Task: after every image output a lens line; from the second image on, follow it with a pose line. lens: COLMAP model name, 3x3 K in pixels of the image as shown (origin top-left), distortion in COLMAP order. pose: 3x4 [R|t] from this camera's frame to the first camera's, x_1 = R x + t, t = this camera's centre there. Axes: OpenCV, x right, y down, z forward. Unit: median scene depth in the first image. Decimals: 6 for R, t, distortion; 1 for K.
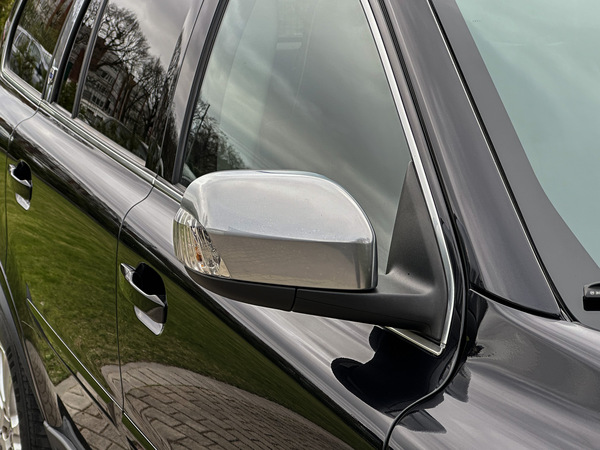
lens RADIAL K [[1533.9, 0, 300.0], [0, 1533.9, 225.0], [0, 0, 1]] dist [-0.001836, -0.010381]
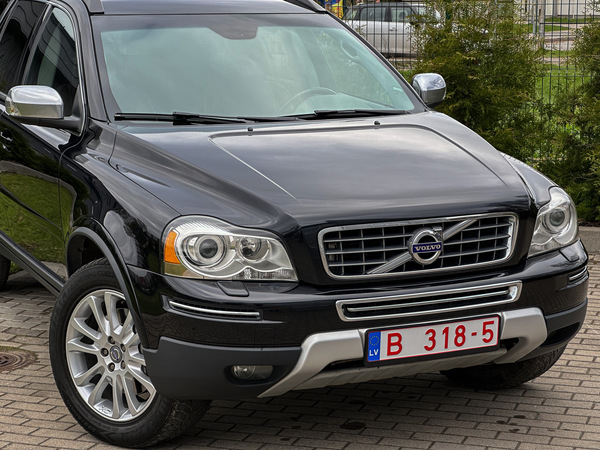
lens RADIAL K [[1342.0, 0, 314.3], [0, 1342.0, 223.7], [0, 0, 1]] dist [0.002015, 3.195272]
pose [[0.998271, -0.021583, 0.054676, 0.446599], [0.021738, 0.999761, -0.002237, 0.297897], [-0.054614, 0.003422, 0.998502, -2.093059]]
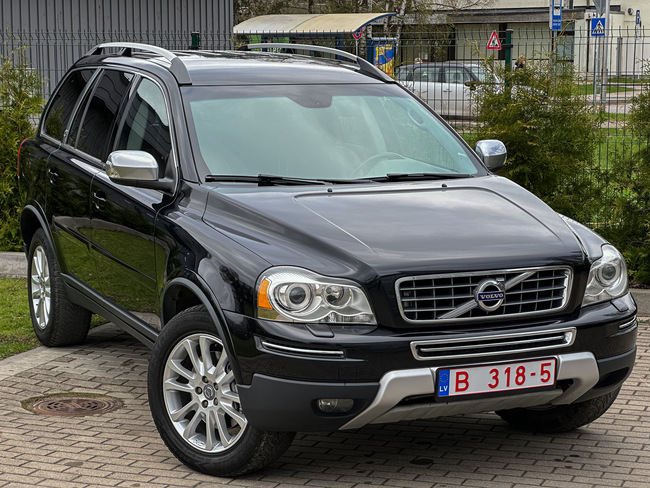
lens RADIAL K [[1453.8, 0, 340.5], [0, 1453.8, 242.6], [0, 0, 1]] dist [0.002015, 3.195272]
pose [[0.998980, -0.013103, 0.043219, 0.345281], [0.014842, 0.999083, -0.040171, 0.348151], [-0.042653, 0.040771, 0.998258, -2.646747]]
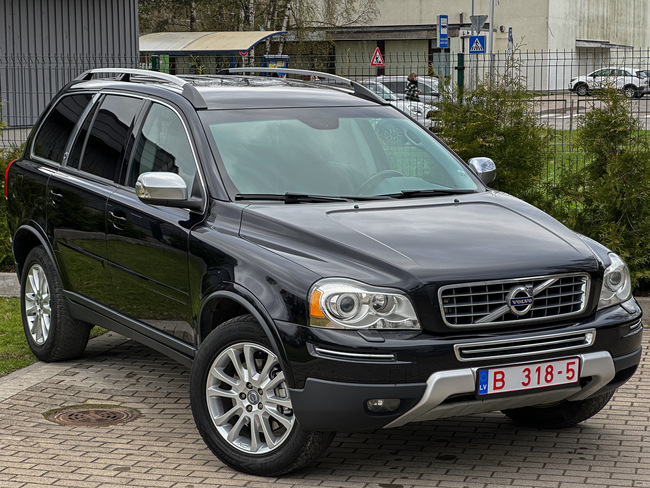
lens RADIAL K [[1453.8, 0, 340.5], [0, 1453.8, 242.6], [0, 0, 1]] dist [0.002015, 3.195272]
pose [[0.990761, -0.029353, 0.132406, -0.062387], [0.036049, 0.998175, -0.048457, 0.354583], [-0.130742, 0.052782, 0.990010, -2.858753]]
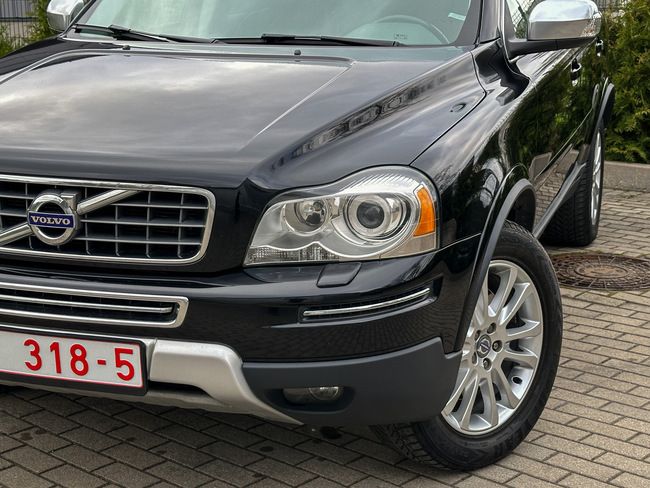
lens RADIAL K [[1105.0, 0, 324.9], [0, 1105.0, 232.8], [0, 0, 1]] dist [0.158300, -0.030860]
pose [[0.764093, 0.137643, -0.630251, 1.971906], [-0.108812, 0.990473, 0.084394, 0.199261], [0.635863, 0.004095, 0.771791, -0.435075]]
